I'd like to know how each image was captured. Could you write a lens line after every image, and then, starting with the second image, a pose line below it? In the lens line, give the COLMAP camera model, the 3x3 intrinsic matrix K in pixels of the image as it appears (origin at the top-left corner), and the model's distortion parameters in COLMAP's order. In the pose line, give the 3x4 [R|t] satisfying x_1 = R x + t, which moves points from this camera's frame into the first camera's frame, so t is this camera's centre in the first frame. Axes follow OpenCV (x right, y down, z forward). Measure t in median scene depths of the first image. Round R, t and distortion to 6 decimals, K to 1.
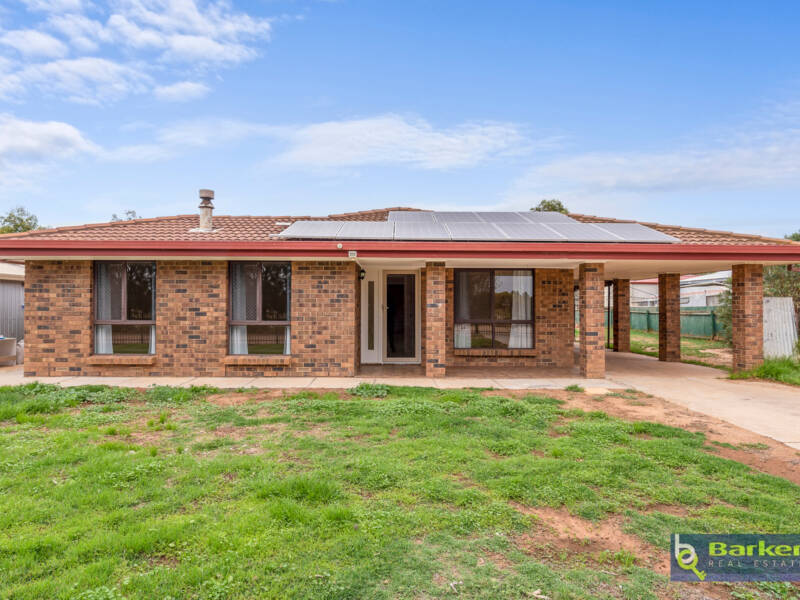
lens RADIAL K [[446.0, 0, 437.8], [0, 446.0, 289.6], [0, 0, 1]] dist [-0.000209, -0.002488]
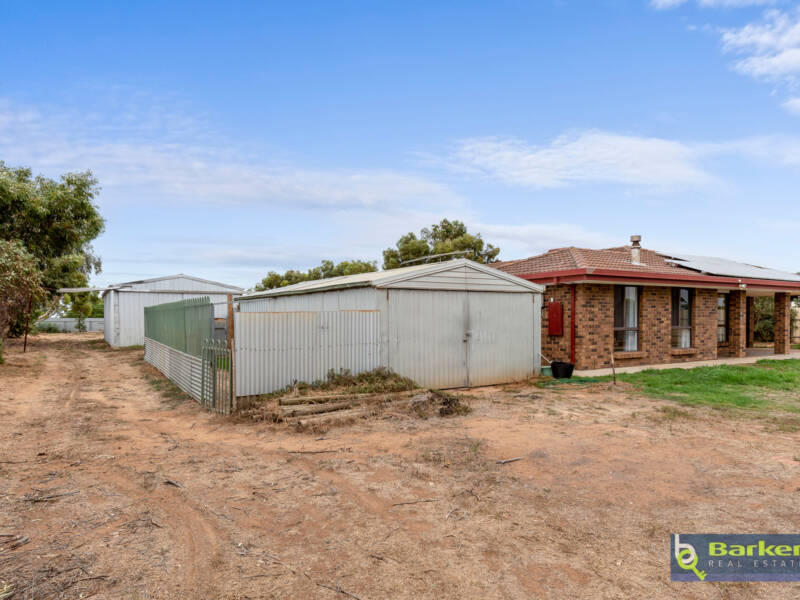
lens RADIAL K [[501.7, 0, 391.0], [0, 501.7, 317.8], [0, 0, 1]] dist [-0.008495, -0.002100]
pose [[0.880459, -0.007070, 0.474069, -2.137182], [-0.008918, 0.999465, 0.031469, -0.004565], [-0.474038, -0.031934, 0.879925, -0.046262]]
